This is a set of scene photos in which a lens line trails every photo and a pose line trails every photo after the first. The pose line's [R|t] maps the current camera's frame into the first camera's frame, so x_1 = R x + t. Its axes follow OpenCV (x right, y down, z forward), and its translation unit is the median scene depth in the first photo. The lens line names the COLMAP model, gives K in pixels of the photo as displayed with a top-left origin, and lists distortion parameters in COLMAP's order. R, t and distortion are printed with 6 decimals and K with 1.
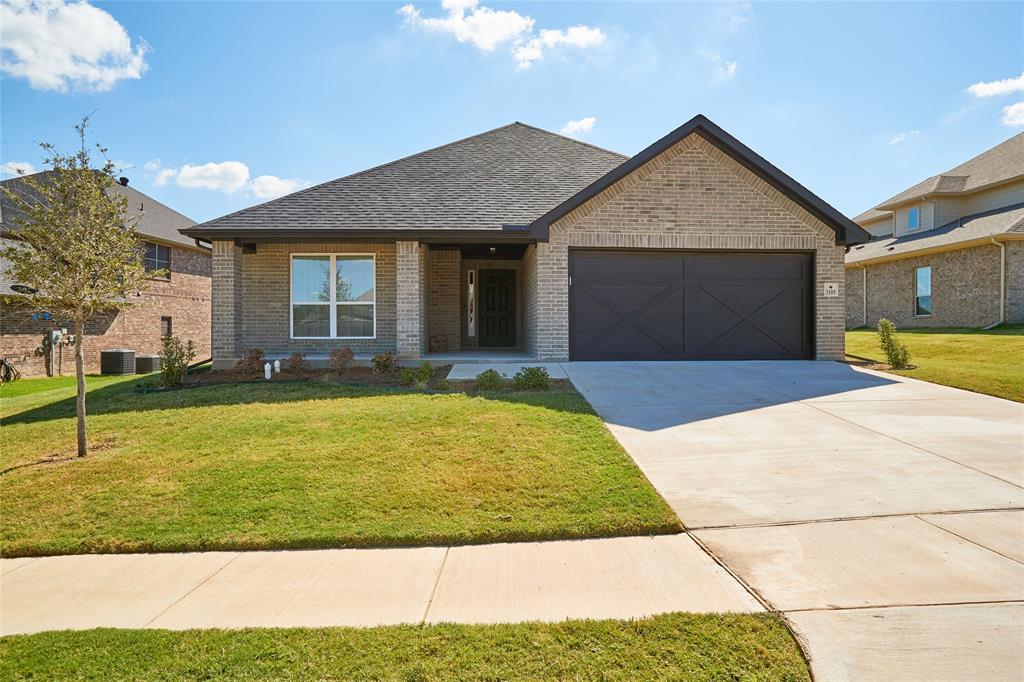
lens RADIAL K [[640.3, 0, 511.1], [0, 640.3, 345.1], [0, 0, 1]] dist [-0.024624, 0.002635]
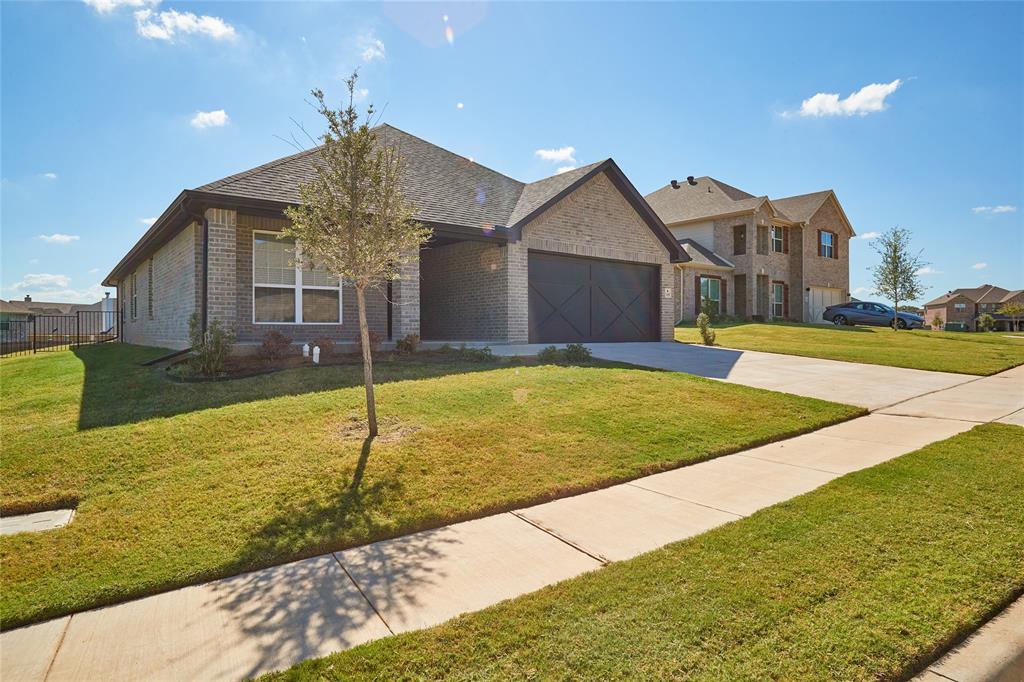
lens RADIAL K [[595.7, 0, 513.4], [0, 595.7, 336.9], [0, 0, 1]] dist [-0.046510, 0.029050]
pose [[0.811119, -0.002263, 0.584877, -0.578238], [0.009807, 0.999905, -0.009732, 0.022008], [-0.584799, 0.013630, 0.811064, 0.111187]]
